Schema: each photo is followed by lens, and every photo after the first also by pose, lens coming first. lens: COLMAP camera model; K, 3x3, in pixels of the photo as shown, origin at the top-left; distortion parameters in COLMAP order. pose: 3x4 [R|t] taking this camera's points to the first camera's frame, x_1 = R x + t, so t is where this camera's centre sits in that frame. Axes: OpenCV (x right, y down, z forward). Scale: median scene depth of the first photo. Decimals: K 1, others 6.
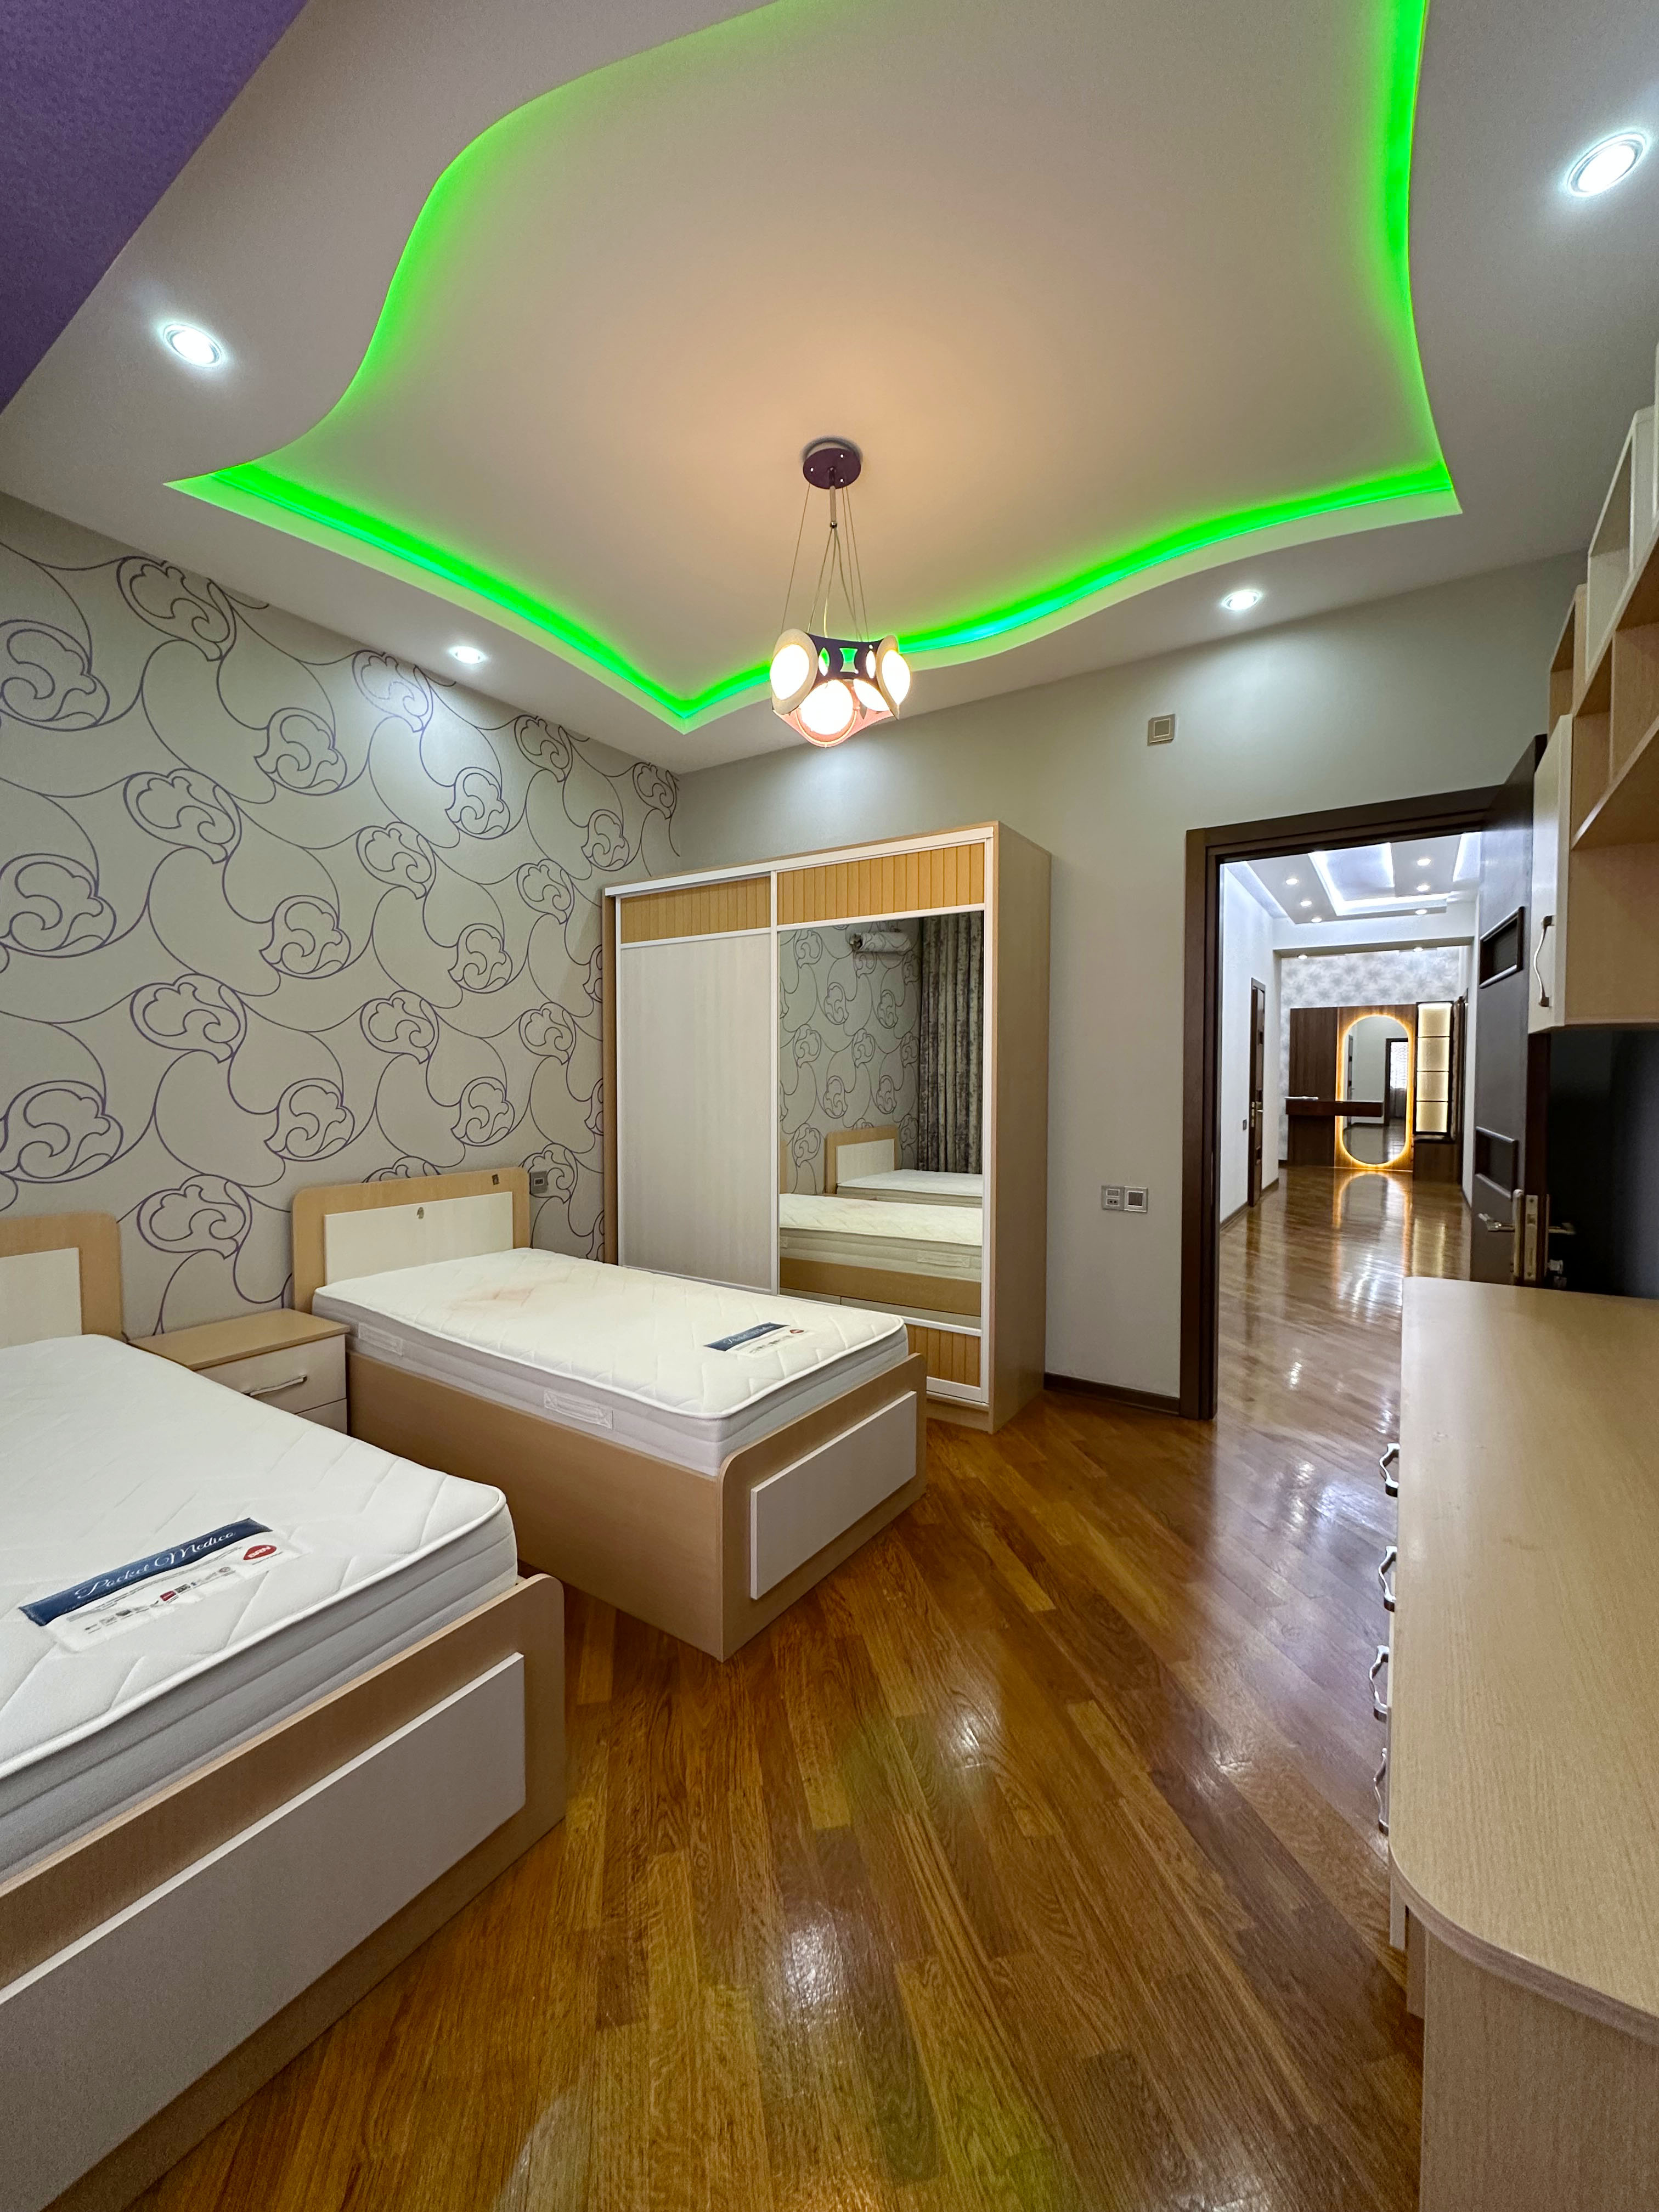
lens RADIAL K [[879.3, 0, 835.3], [0, 879.3, 1103.3], [0, 0, 1]] dist [0.000917, -0.000184]
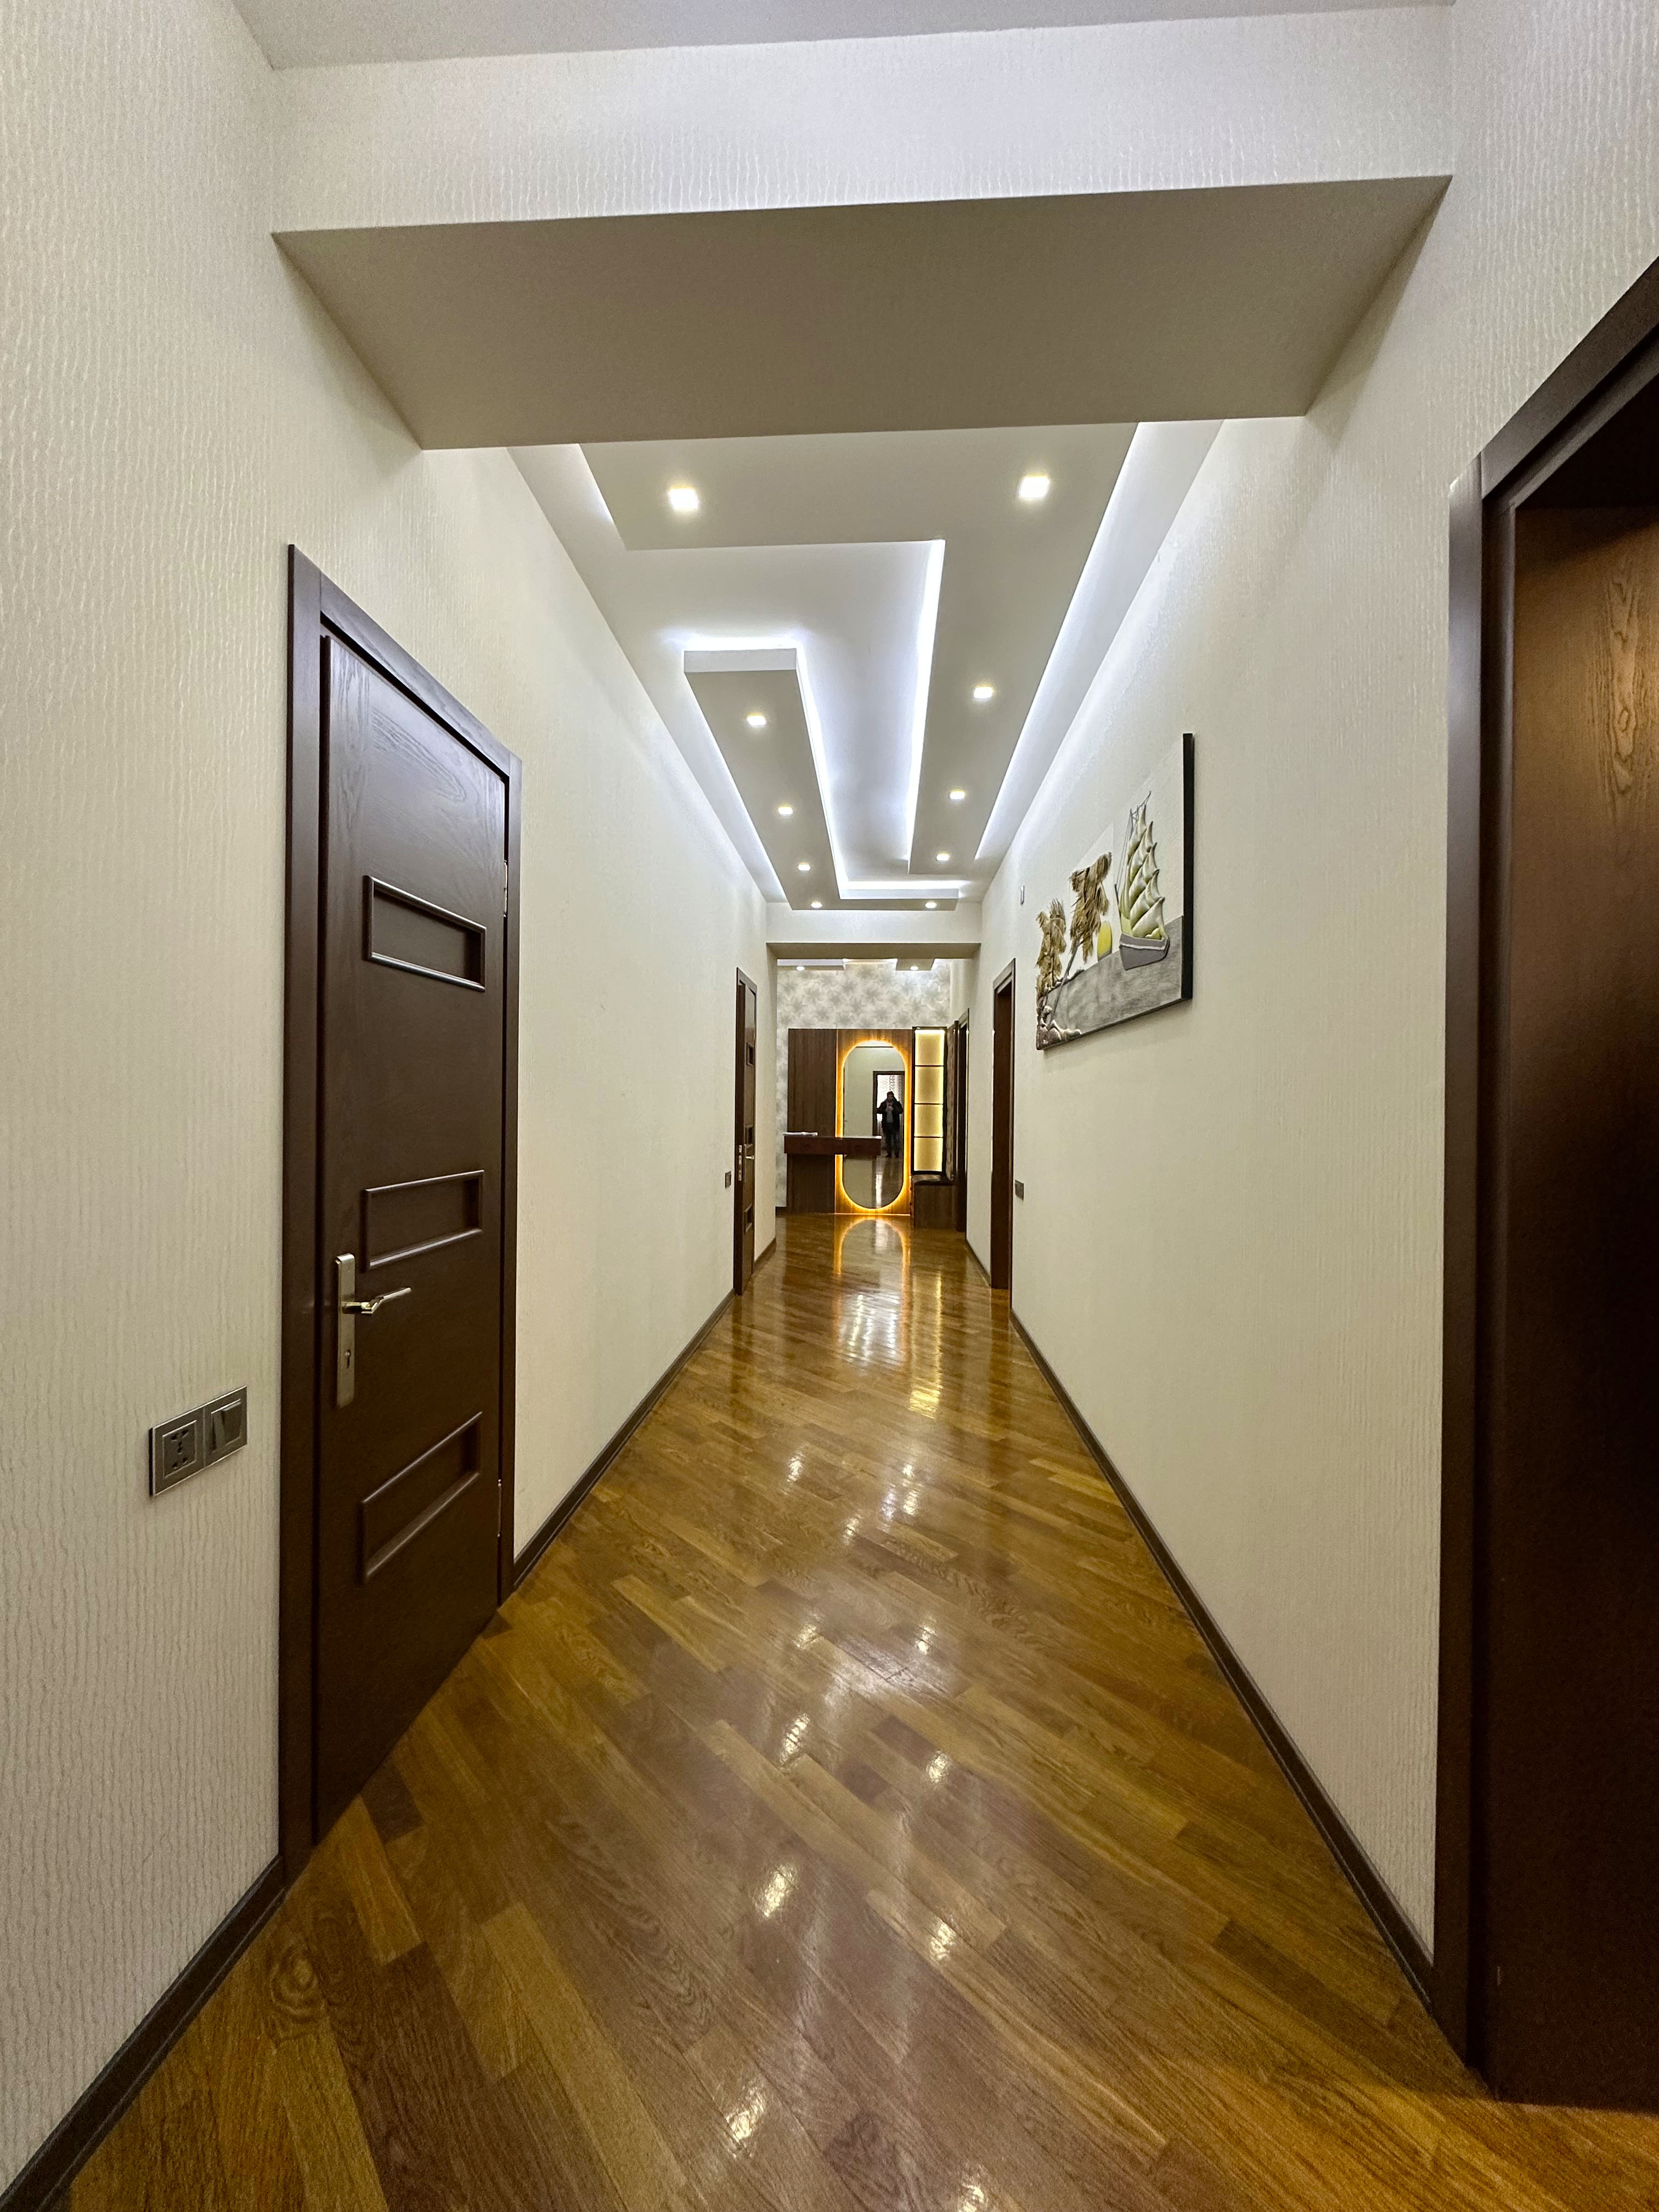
lens RADIAL K [[879.3, 0, 832.3], [0, 879.3, 1109.1], [0, 0, 1]] dist [0.000917, -0.000184]
pose [[0.865971, 0.005257, 0.500067, 0.134748], [0.007780, 0.999682, -0.023981, -0.009623], [-0.500034, 0.024657, 0.865655, 0.254410]]
